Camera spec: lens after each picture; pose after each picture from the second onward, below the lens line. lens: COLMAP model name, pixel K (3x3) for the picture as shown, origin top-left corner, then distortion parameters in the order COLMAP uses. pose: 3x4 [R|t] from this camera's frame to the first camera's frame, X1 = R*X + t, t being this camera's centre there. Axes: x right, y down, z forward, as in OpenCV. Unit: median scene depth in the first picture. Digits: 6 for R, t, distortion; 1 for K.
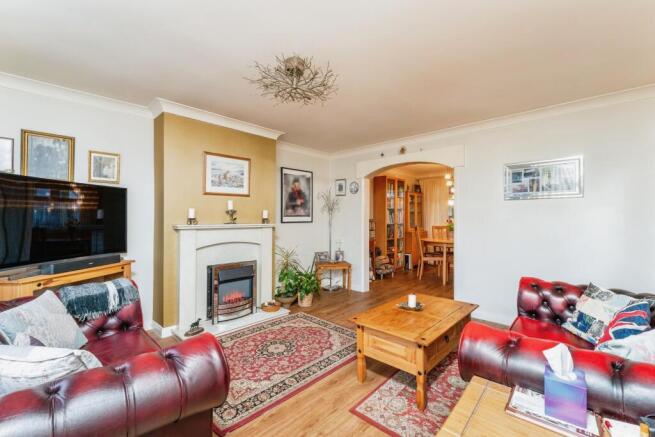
lens RADIAL K [[267.6, 0, 332.7], [0, 267.6, 216.4], [0, 0, 1]] dist [0.002898, 0.000250]
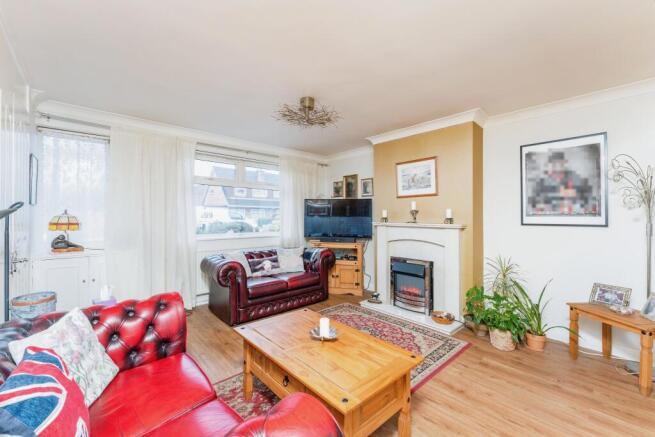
lens RADIAL K [[267.6, 0, 332.7], [0, 267.6, 216.4], [0, 0, 1]] dist [0.002898, 0.000250]
pose [[-0.044908, -0.004155, -0.998983, 0.715459], [-0.000749, 0.999991, -0.004126, 0.006208], [0.998991, 0.000563, -0.044910, 0.719916]]
